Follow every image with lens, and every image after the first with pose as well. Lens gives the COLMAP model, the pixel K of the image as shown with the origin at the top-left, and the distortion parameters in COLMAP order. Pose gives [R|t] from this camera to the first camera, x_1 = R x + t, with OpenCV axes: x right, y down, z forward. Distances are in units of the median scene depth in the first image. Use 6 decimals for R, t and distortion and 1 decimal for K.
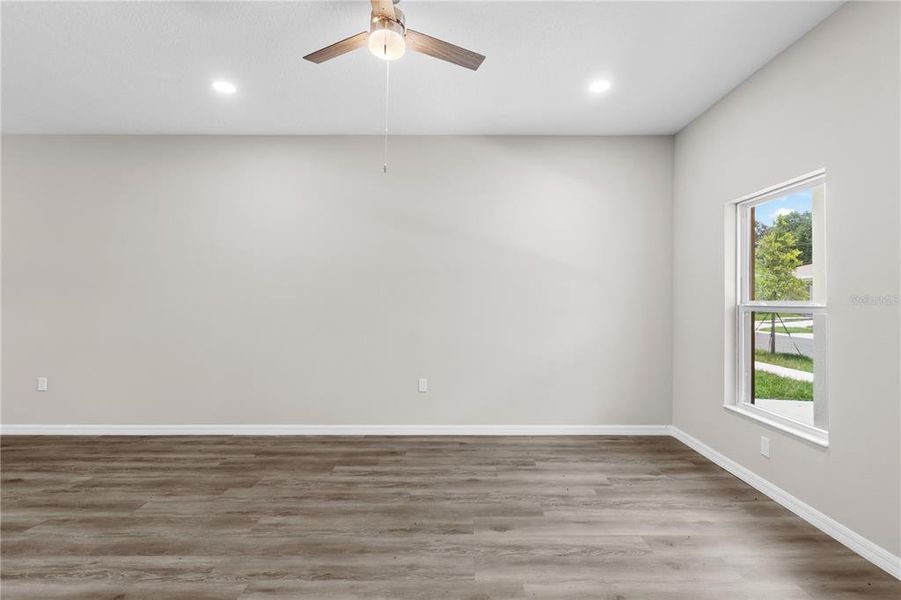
lens RADIAL K [[422.0, 0, 455.0], [0, 422.0, 284.0], [0, 0, 1]] dist [0.001042, -0.000255]
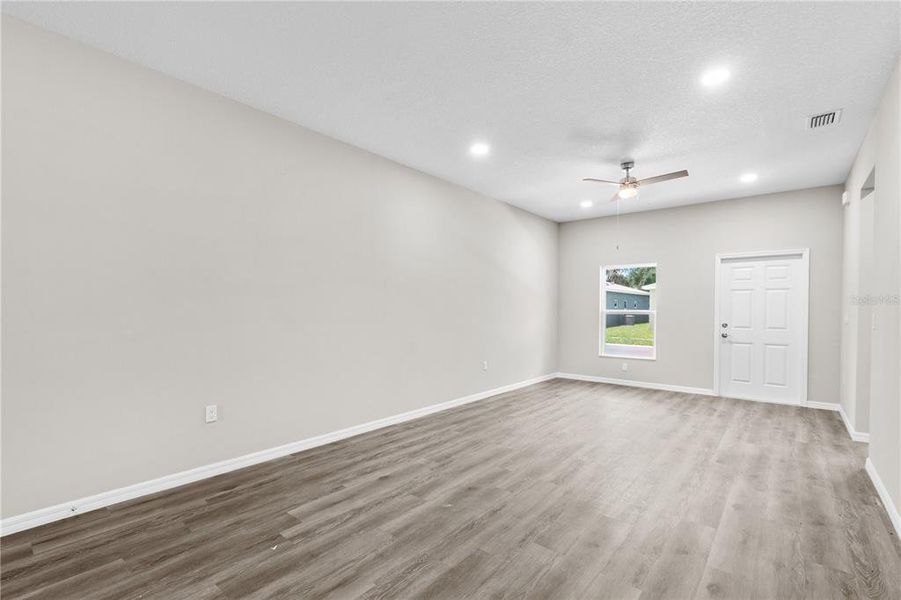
lens RADIAL K [[412.1, 0, 446.3], [0, 412.1, 302.6], [0, 0, 1]] dist [0.003103, -0.000030]
pose [[0.648039, 0.010707, 0.761532, -1.751514], [-0.029235, 0.999514, 0.010825, 0.007500], [-0.761046, -0.029278, 0.648037, 0.220937]]
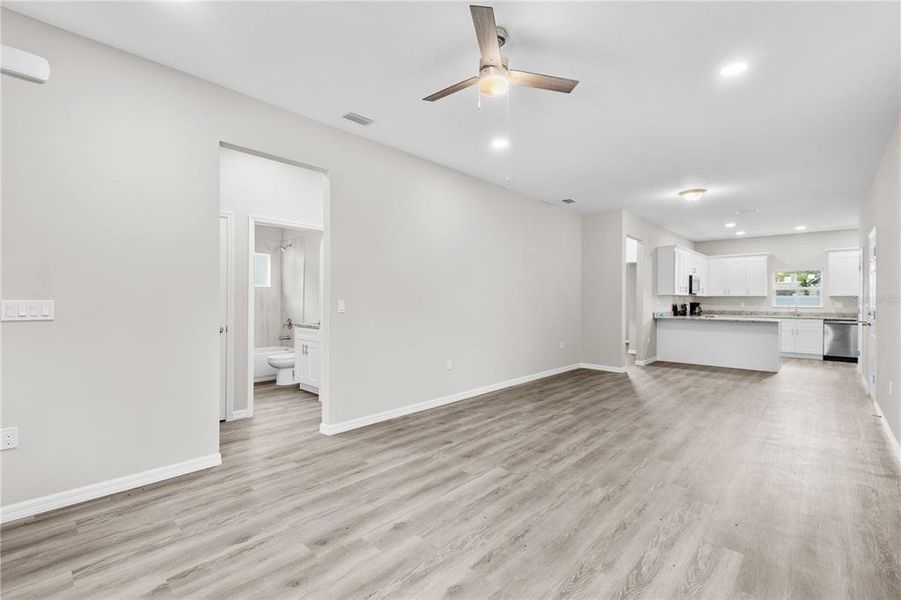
lens RADIAL K [[412.1, 0, 446.3], [0, 412.1, 302.6], [0, 0, 1]] dist [0.003103, -0.000030]
pose [[-0.689238, -0.002596, -0.724531, 0.536703], [0.016908, 0.999664, -0.019666, 0.055344], [0.724338, -0.025805, -0.688962, 1.223165]]
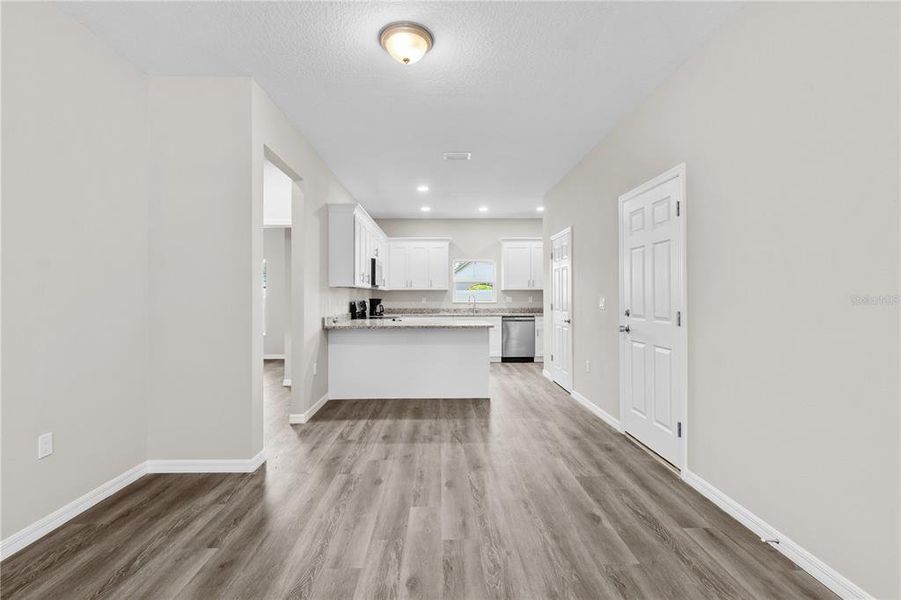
lens RADIAL K [[393.7, 0, 450.5], [0, 393.7, 300.0], [0, 0, 1]] dist [-0.004304, -0.000275]
pose [[0.025591, 0.008612, -0.999635, -0.984525], [0.034348, 0.999365, 0.009489, 0.024300], [0.999082, -0.034579, 0.025279, 0.752658]]
